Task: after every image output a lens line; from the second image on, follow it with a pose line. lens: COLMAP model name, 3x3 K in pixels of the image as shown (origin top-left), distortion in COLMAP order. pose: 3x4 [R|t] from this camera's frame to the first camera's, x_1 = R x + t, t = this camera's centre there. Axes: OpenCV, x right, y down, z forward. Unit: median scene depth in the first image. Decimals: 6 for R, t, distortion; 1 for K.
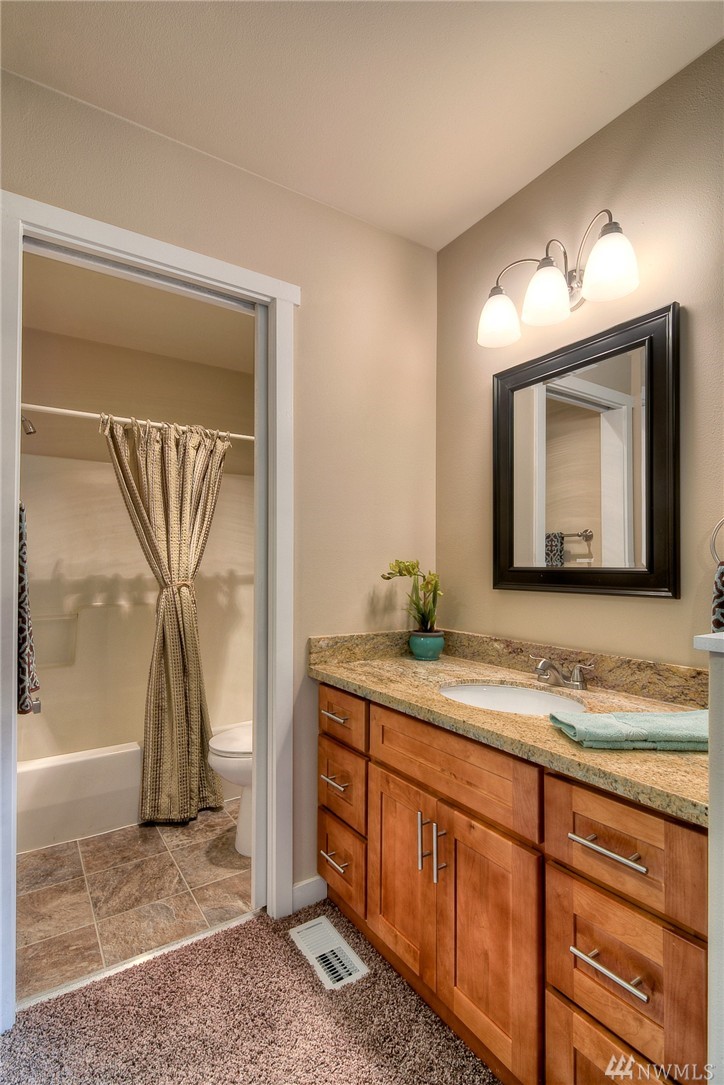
lens RADIAL K [[519.2, 0, 361.4], [0, 519.2, 547.9], [0, 0, 1]] dist [0.002424, -0.002811]
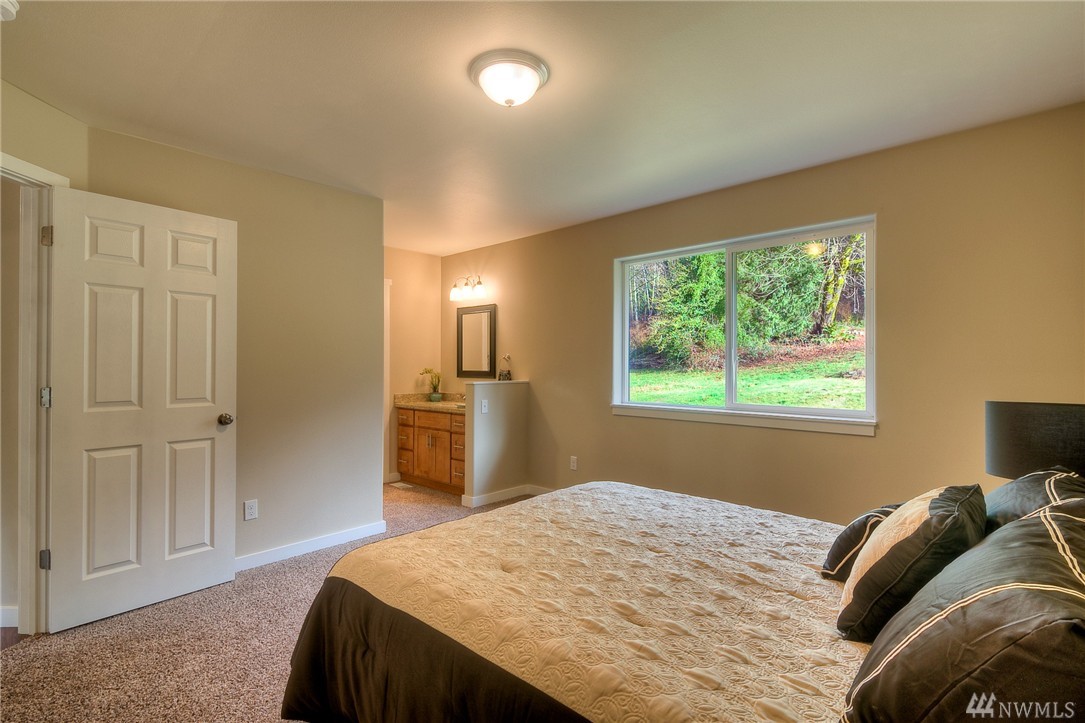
lens RADIAL K [[519.2, 0, 549.8], [0, 519.2, 362.9], [0, 0, 1]] dist [0.002424, -0.002811]
pose [[0.971026, 0.001939, 0.238967, 0.057501], [-0.006612, 0.999802, 0.018755, -0.075074], [-0.238884, -0.019792, 0.970847, -2.305210]]
